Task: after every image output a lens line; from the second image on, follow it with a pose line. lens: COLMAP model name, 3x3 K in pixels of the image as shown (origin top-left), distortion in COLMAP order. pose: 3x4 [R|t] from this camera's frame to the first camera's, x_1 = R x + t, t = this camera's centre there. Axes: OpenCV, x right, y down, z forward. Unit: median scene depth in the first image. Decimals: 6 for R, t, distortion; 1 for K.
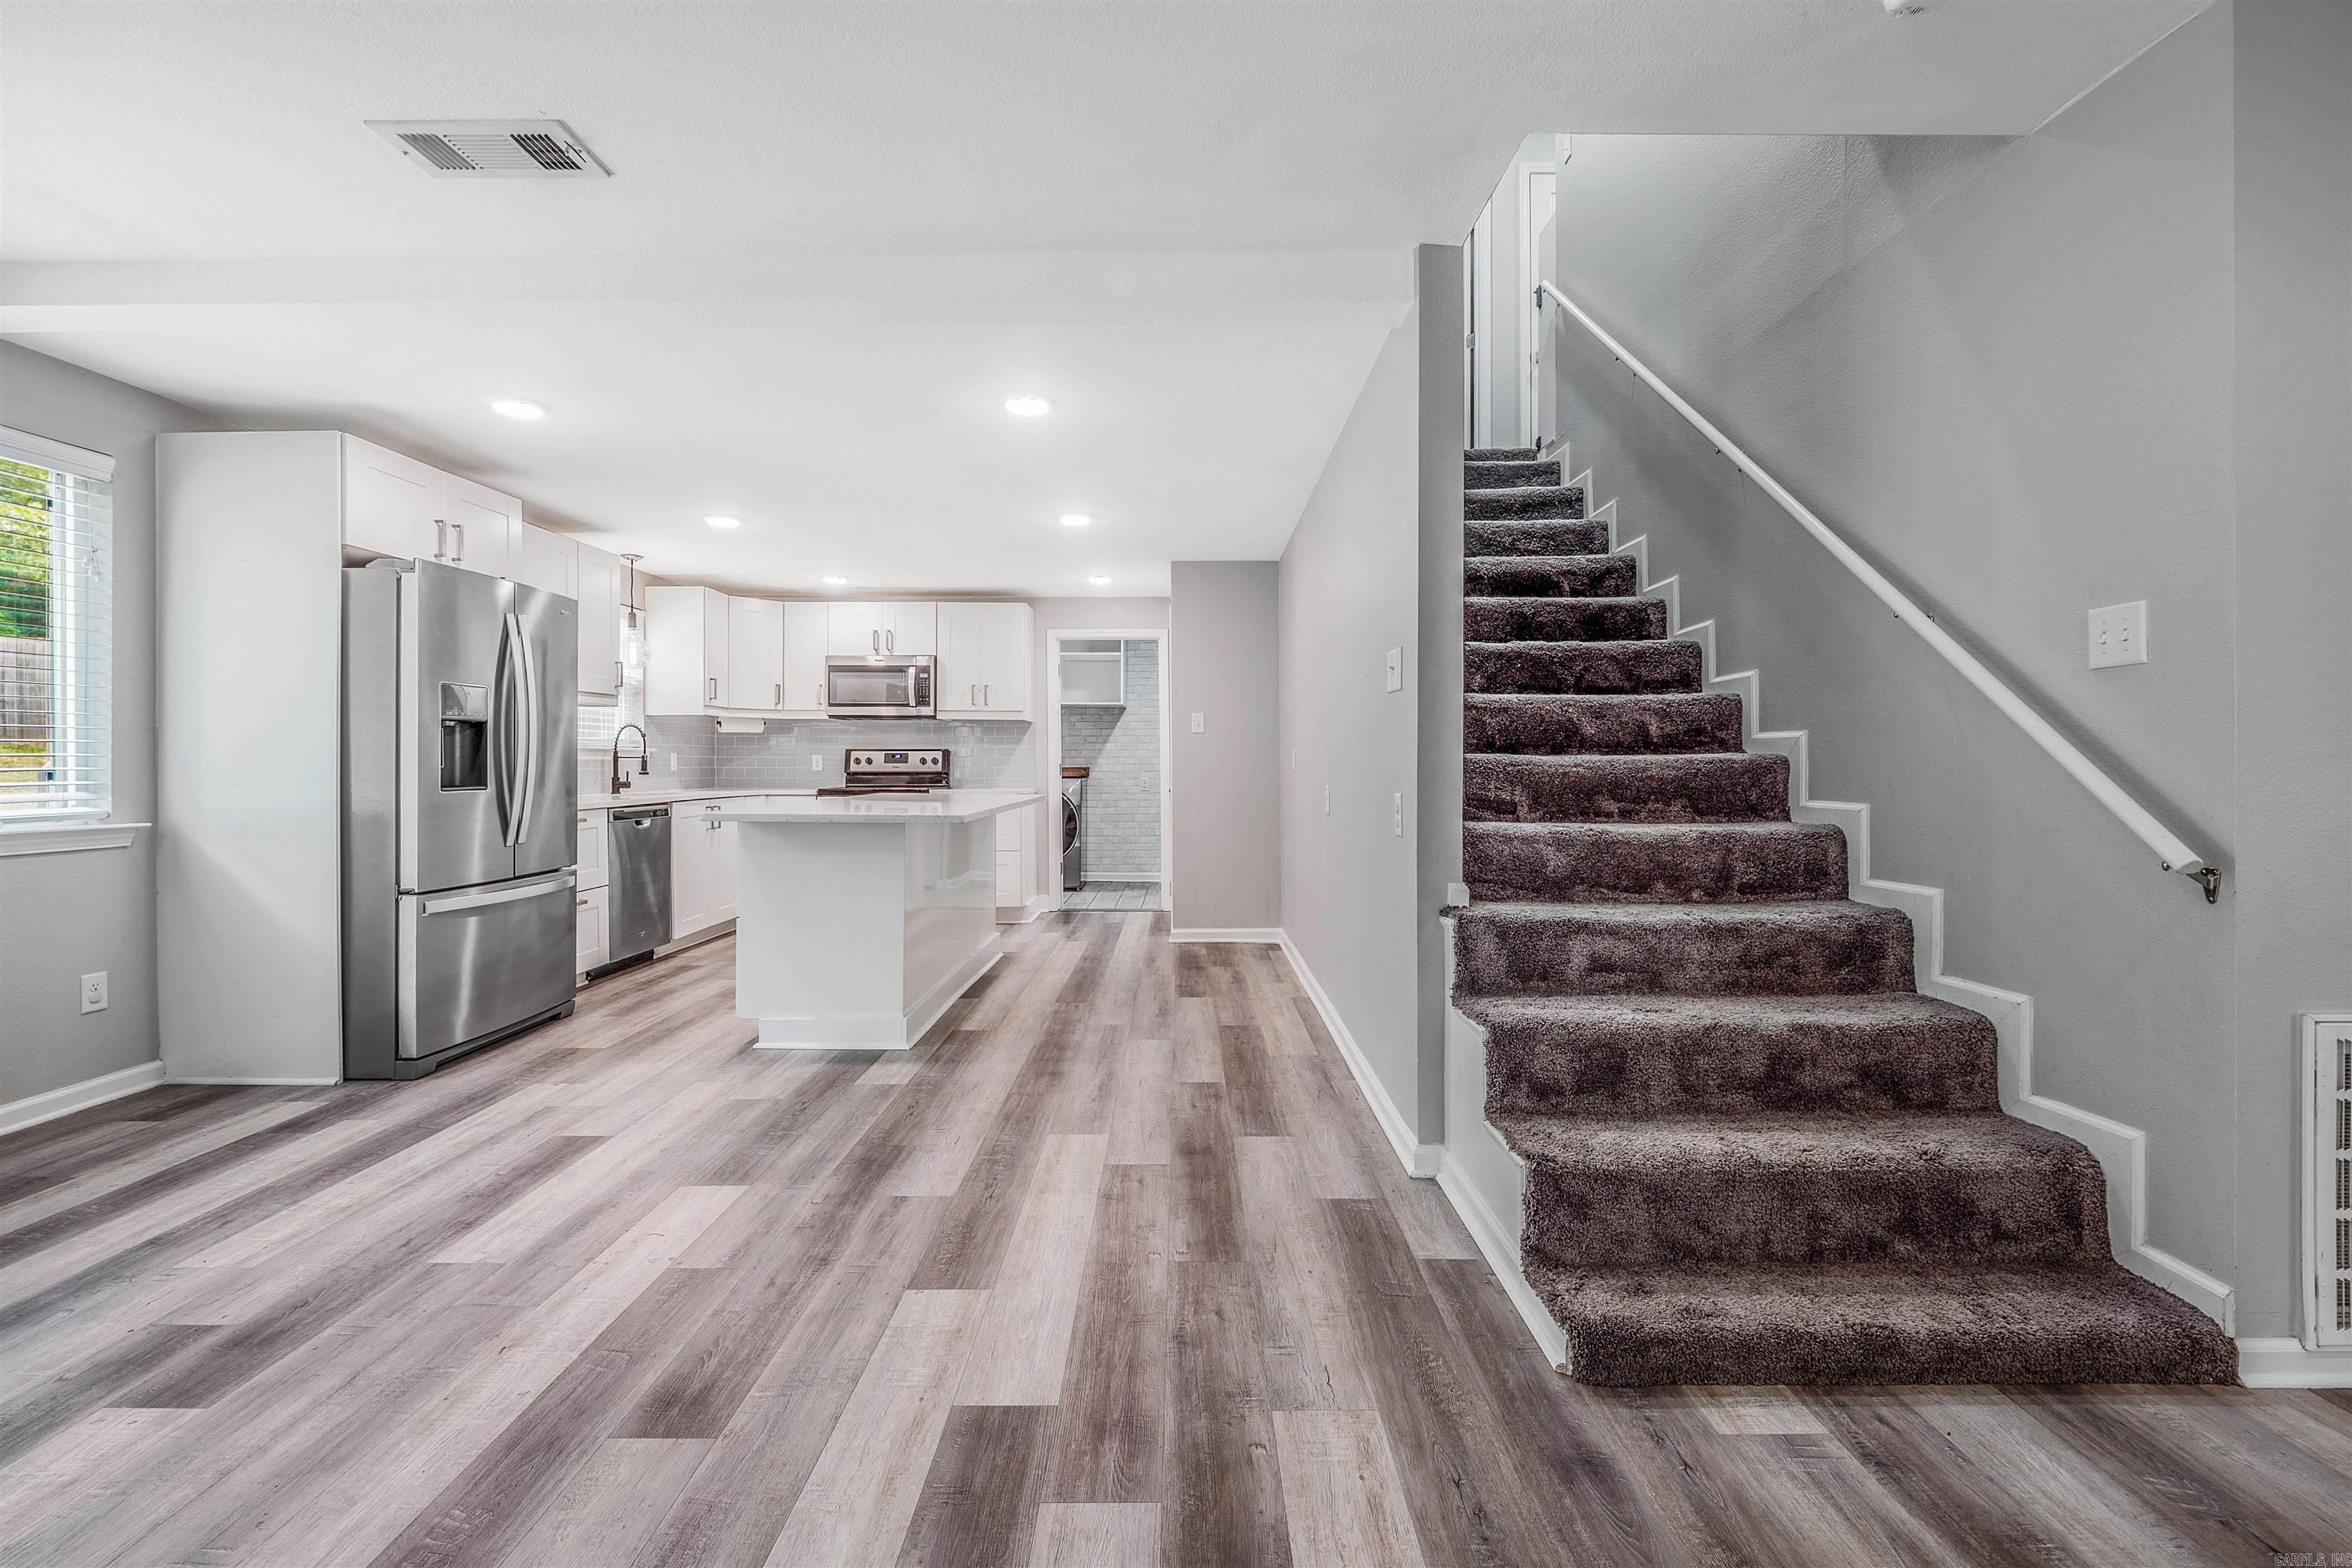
lens RADIAL K [[999.5, 0, 1176.8], [0, 999.5, 762.0], [0, 0, 1]] dist [-0.001776, -0.000299]
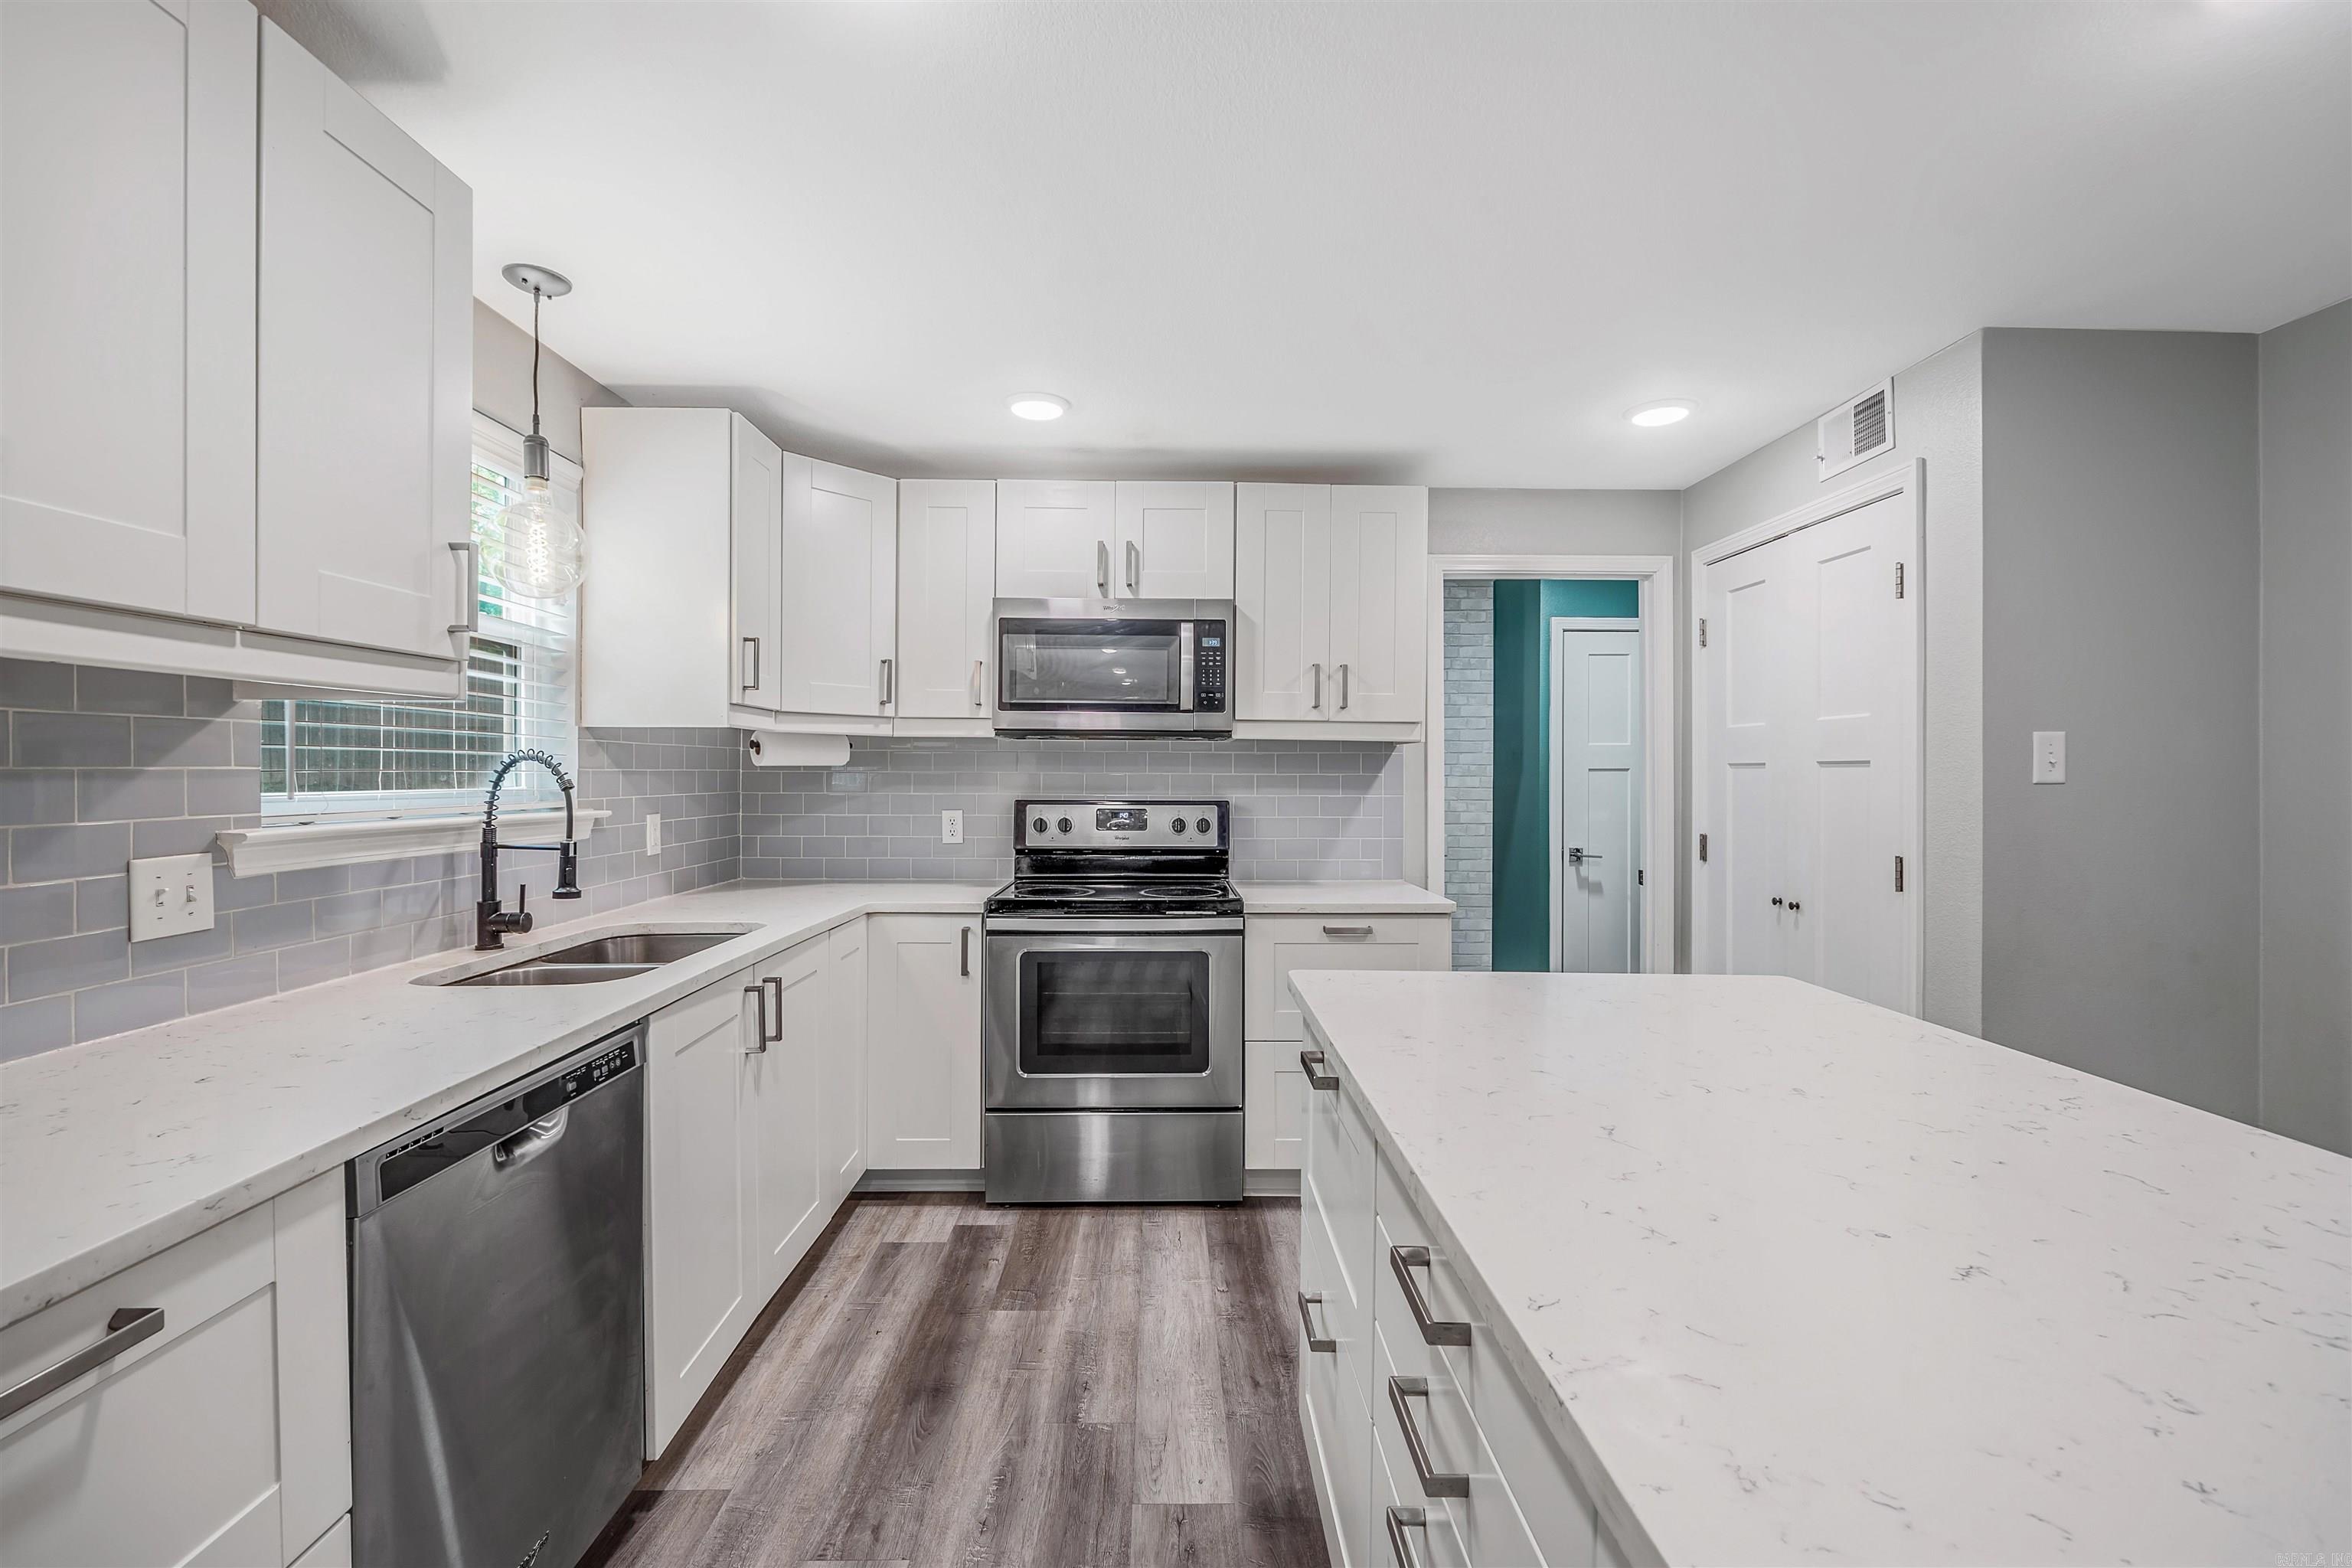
lens RADIAL K [[992.0, 0, 1174.9], [0, 992.0, 778.2], [0, 0, 1]] dist [-0.011135, 0.000081]
pose [[0.999817, 0.004920, 0.018469, -0.325247], [-0.005007, 0.999977, 0.004649, -0.031911], [-0.018446, -0.004741, 0.999819, 0.646855]]
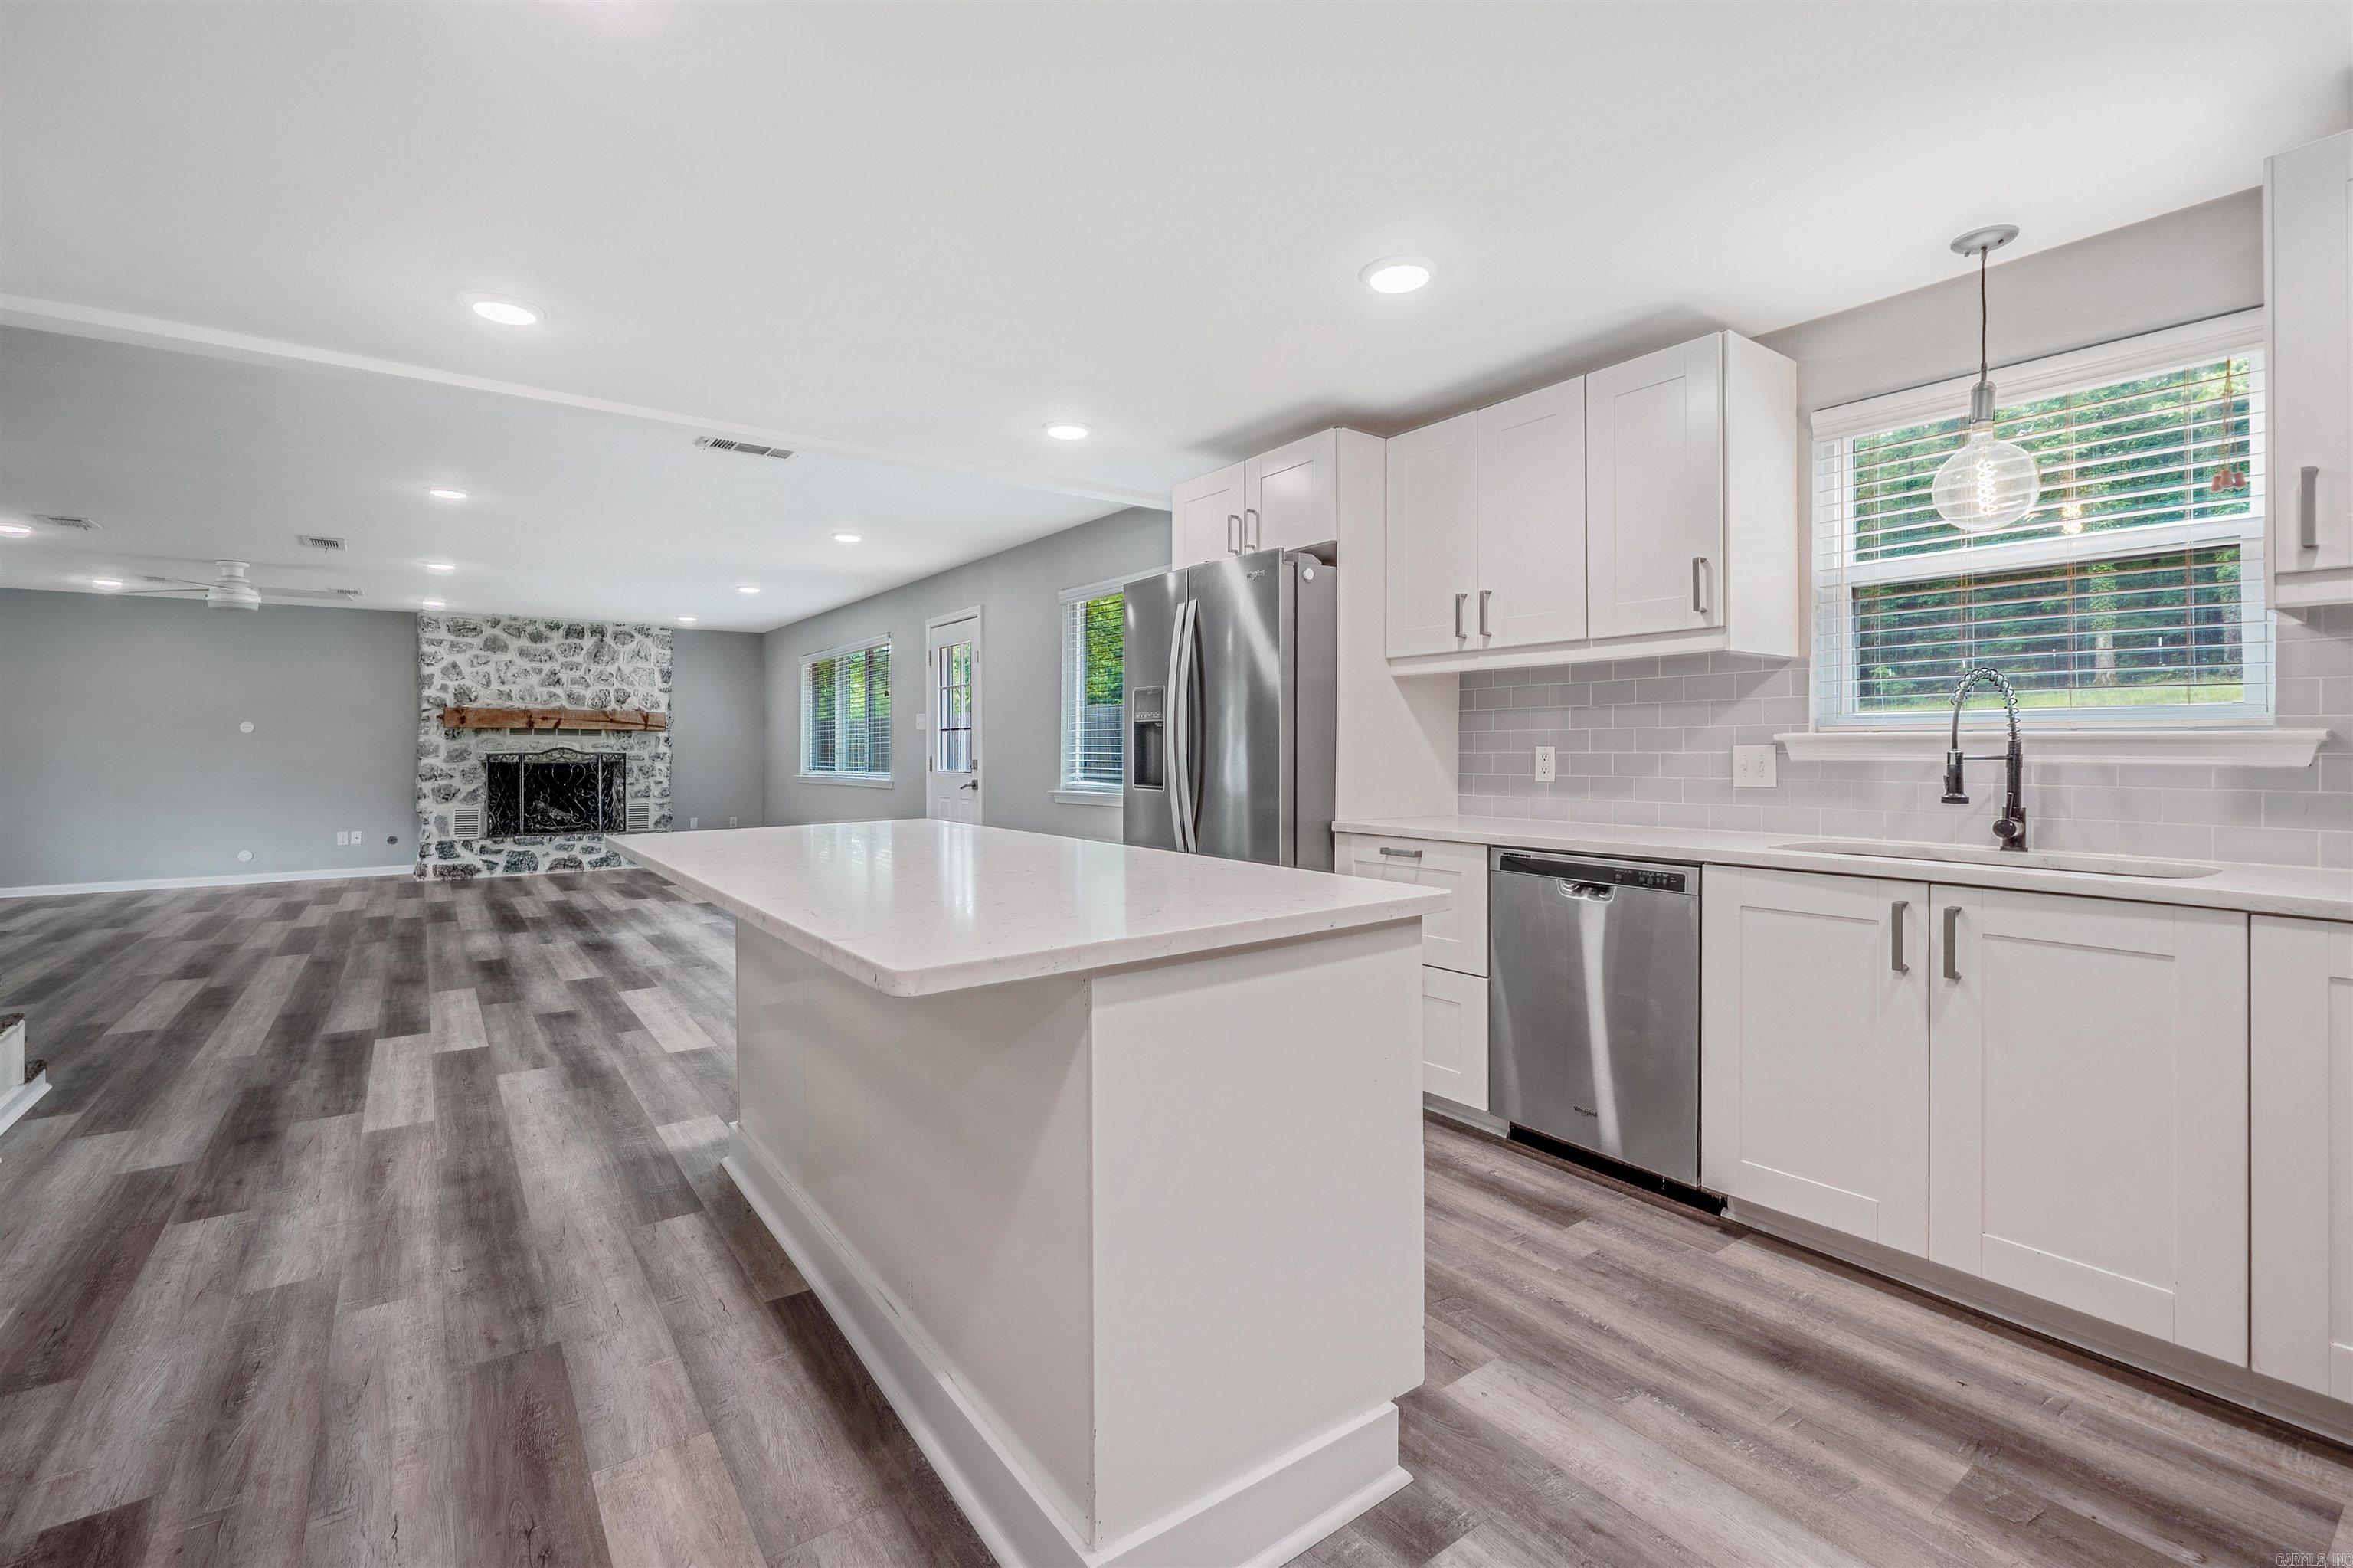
lens RADIAL K [[1042.3, 0, 1178.7], [0, 1042.3, 743.2], [0, 0, 1]] dist [-0.010134, 0.000690]
pose [[-0.804825, 0.000588, -0.593511, -0.054394], [0.002667, 0.999993, -0.002626, -0.010105], [0.593506, -0.003696, -0.804821, 1.140683]]
